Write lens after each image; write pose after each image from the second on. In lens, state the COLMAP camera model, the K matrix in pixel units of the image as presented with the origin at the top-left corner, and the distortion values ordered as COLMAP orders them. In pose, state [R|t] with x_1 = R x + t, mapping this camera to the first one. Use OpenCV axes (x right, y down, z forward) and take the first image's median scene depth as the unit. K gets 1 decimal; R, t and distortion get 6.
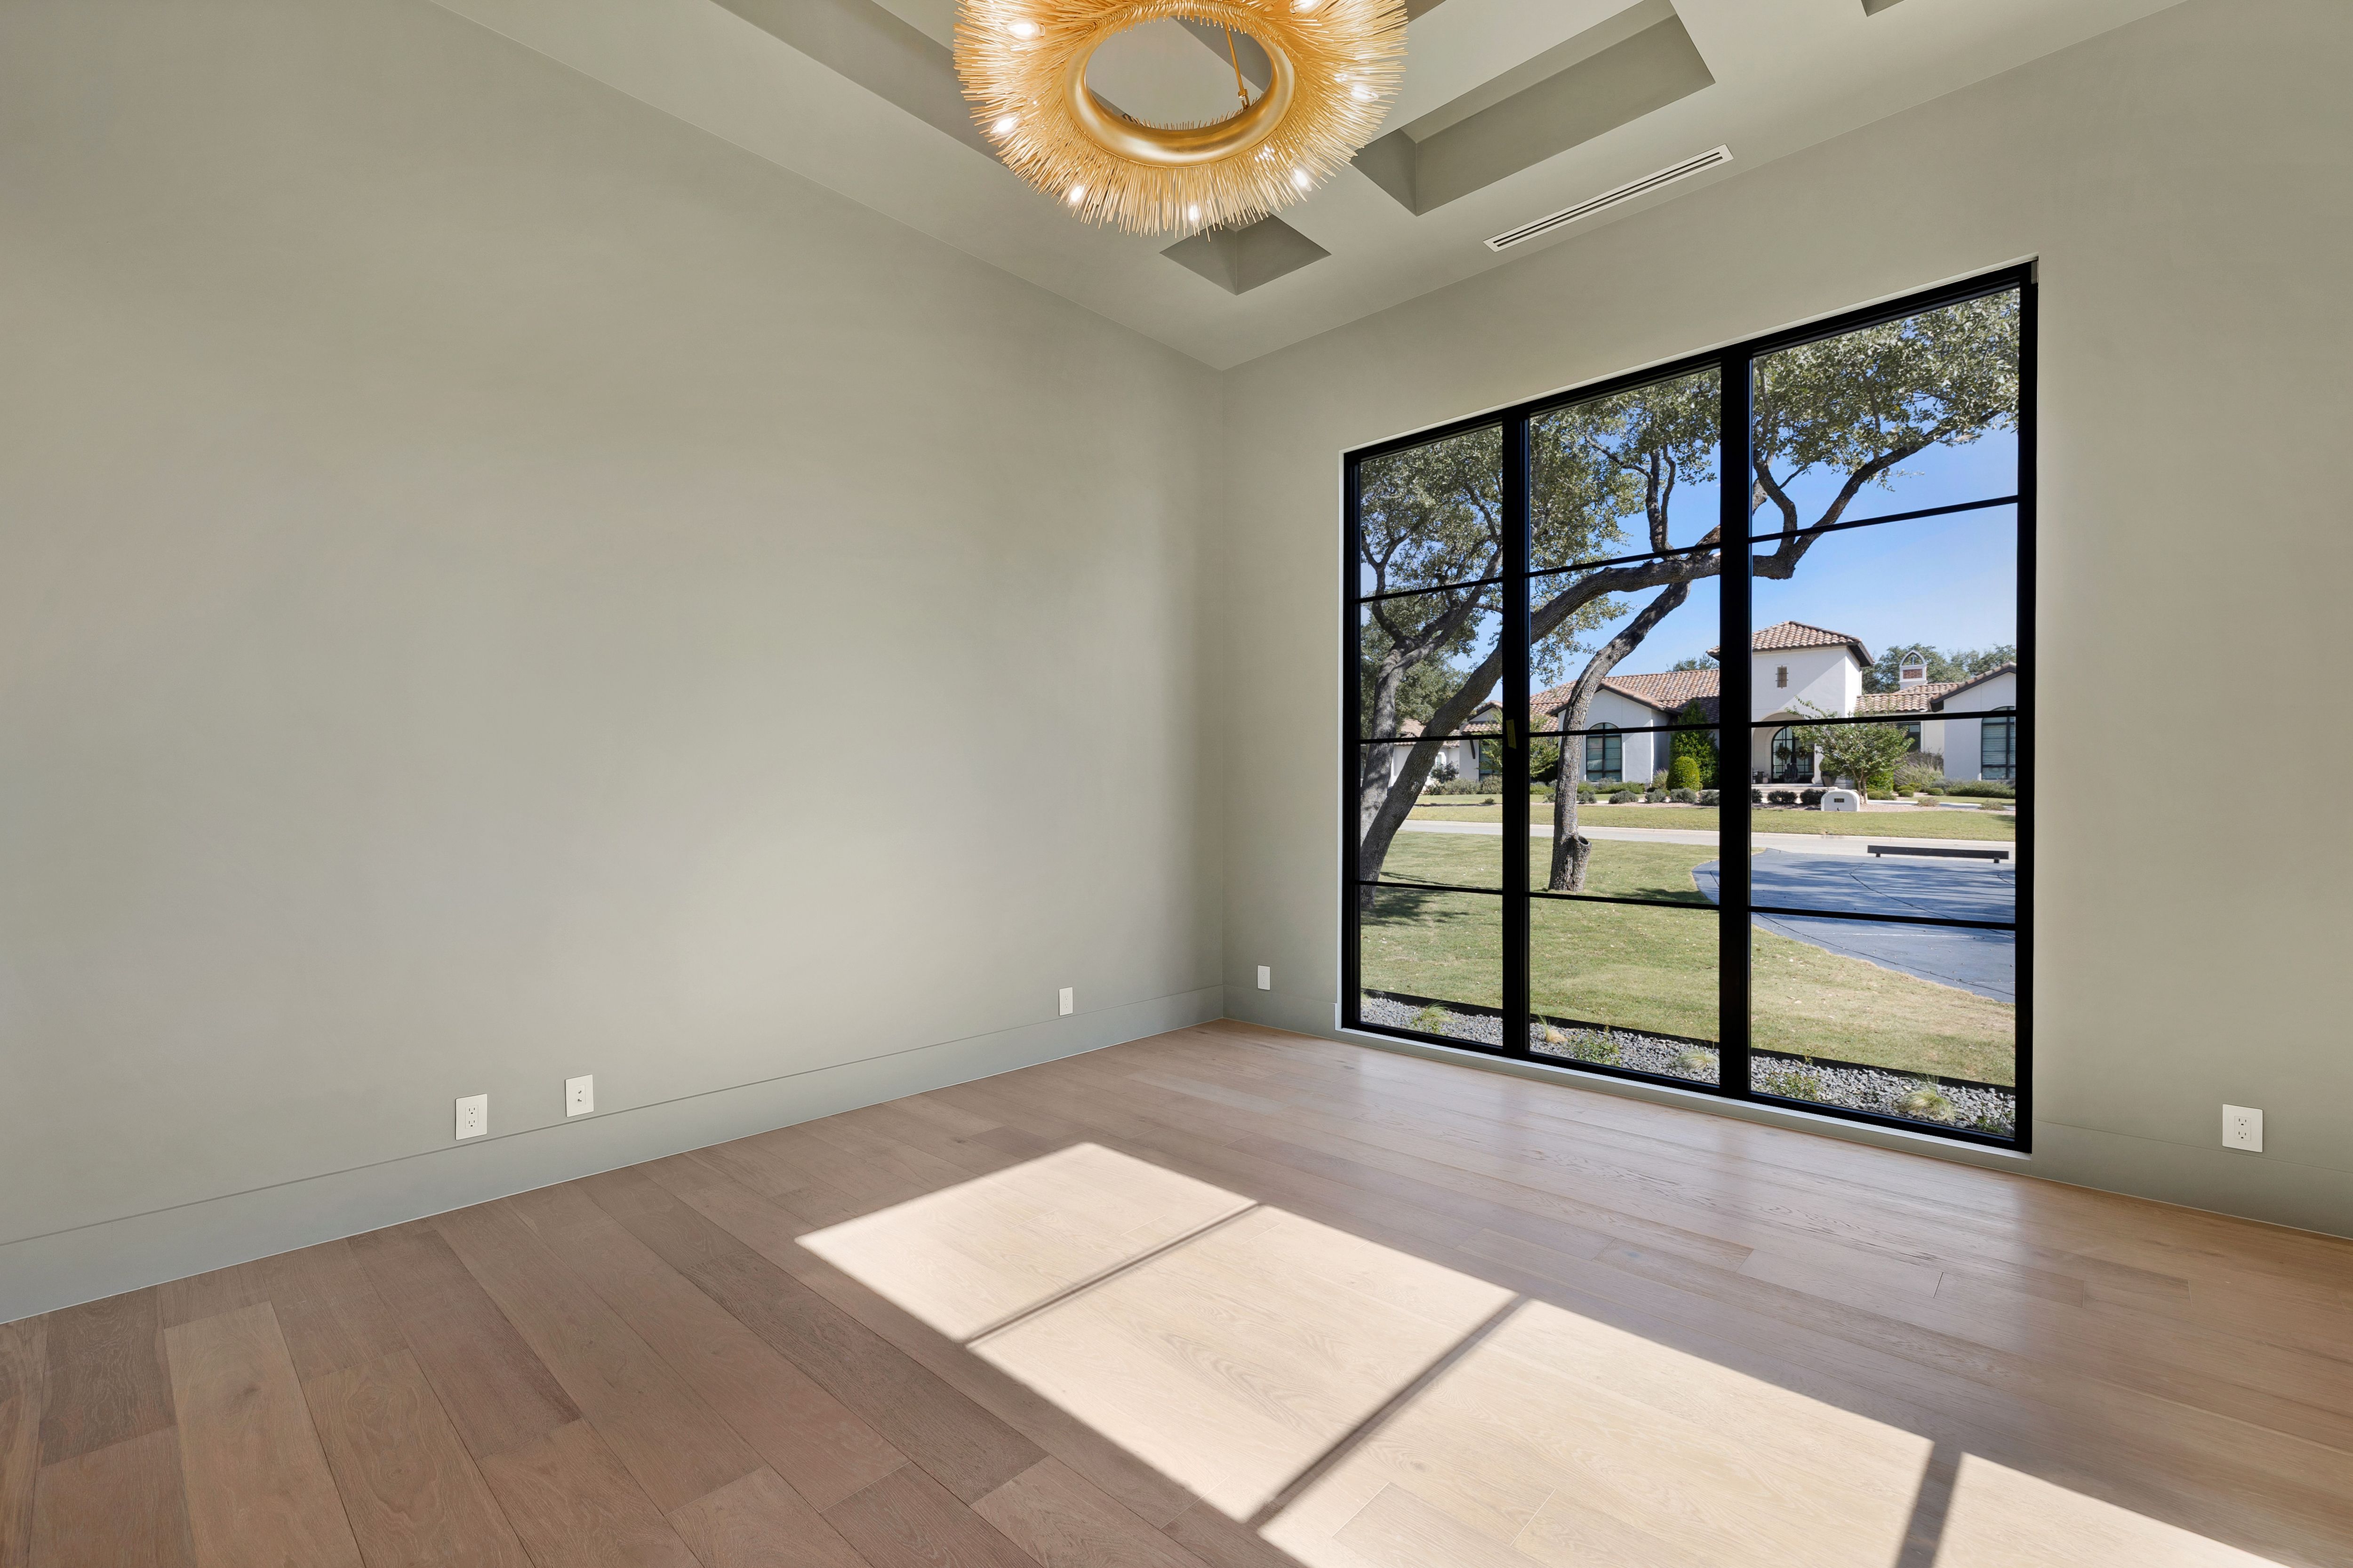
lens RADIAL K [[997.6, 0, 1169.0], [0, 997.6, 777.5], [0, 0, 1]] dist [-0.000873, 0.000256]
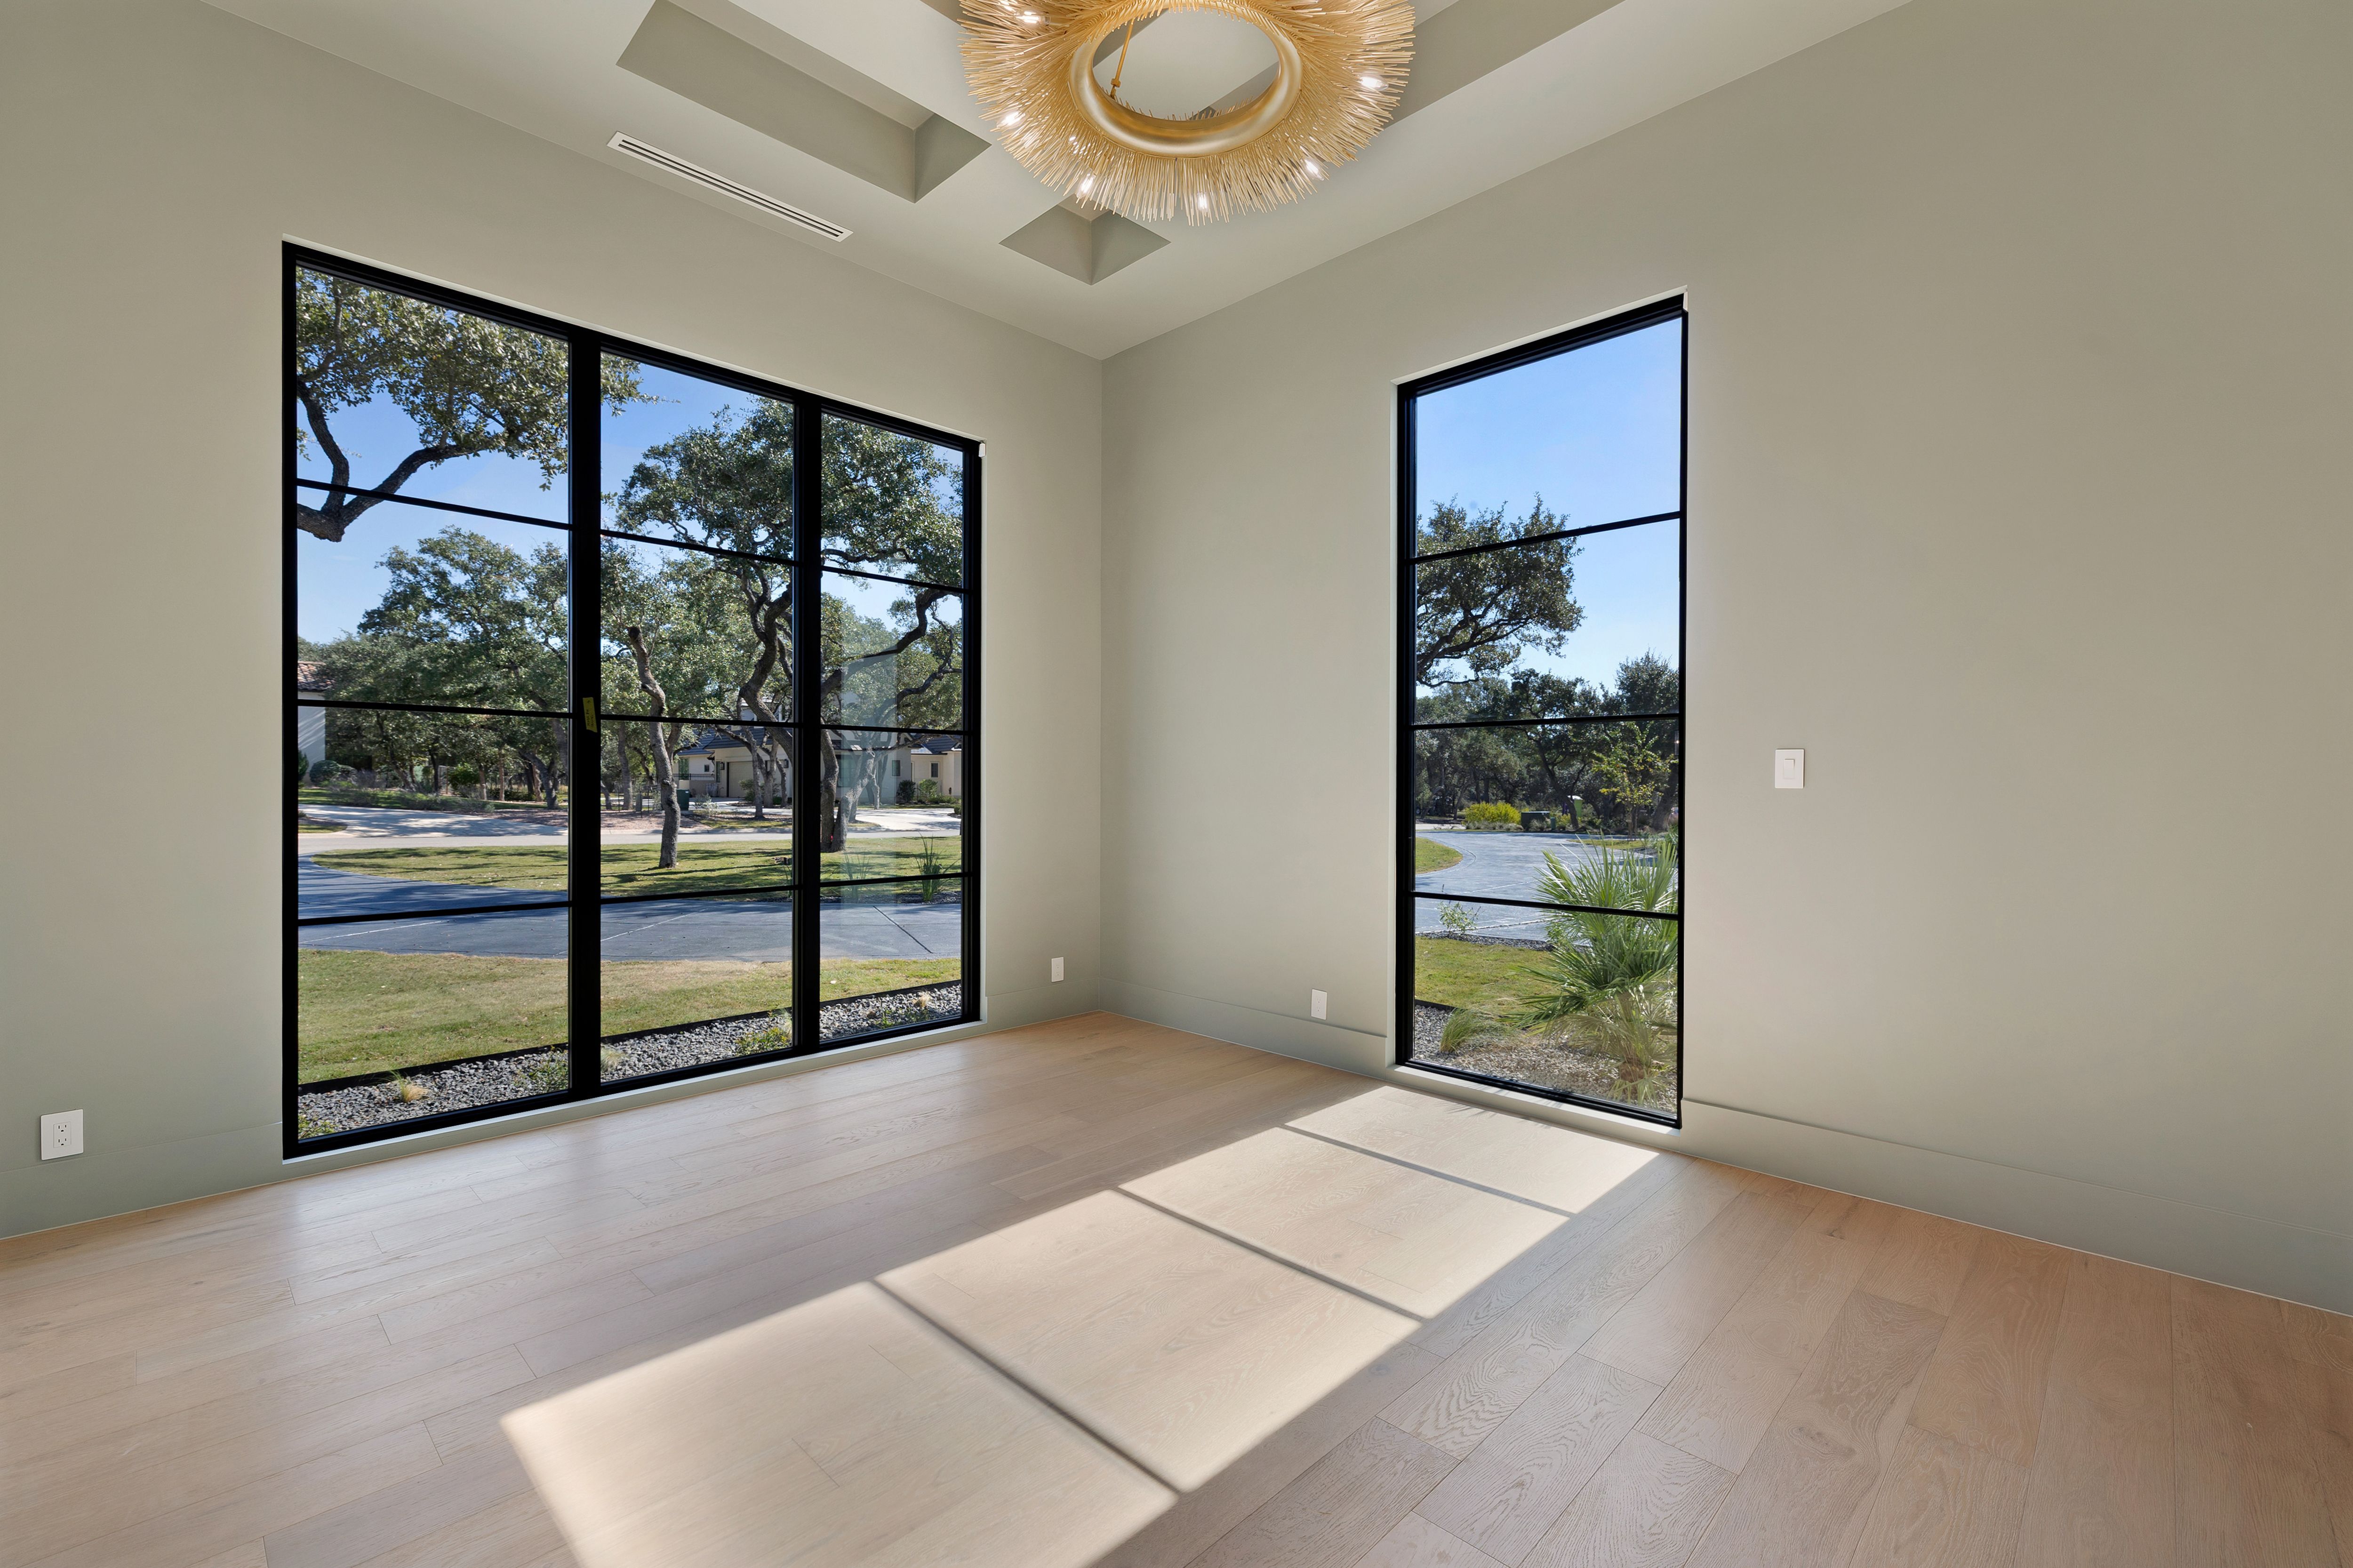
lens RADIAL K [[1015.5, 0, 1142.9], [0, 1015.5, 758.7], [0, 0, 1]] dist [0.002883, 0.000234]
pose [[0.039566, 0.027673, 0.998834, -0.589841], [-0.023738, 0.999360, -0.026747, 0.007207], [-0.998935, -0.022652, 0.040198, 0.582819]]
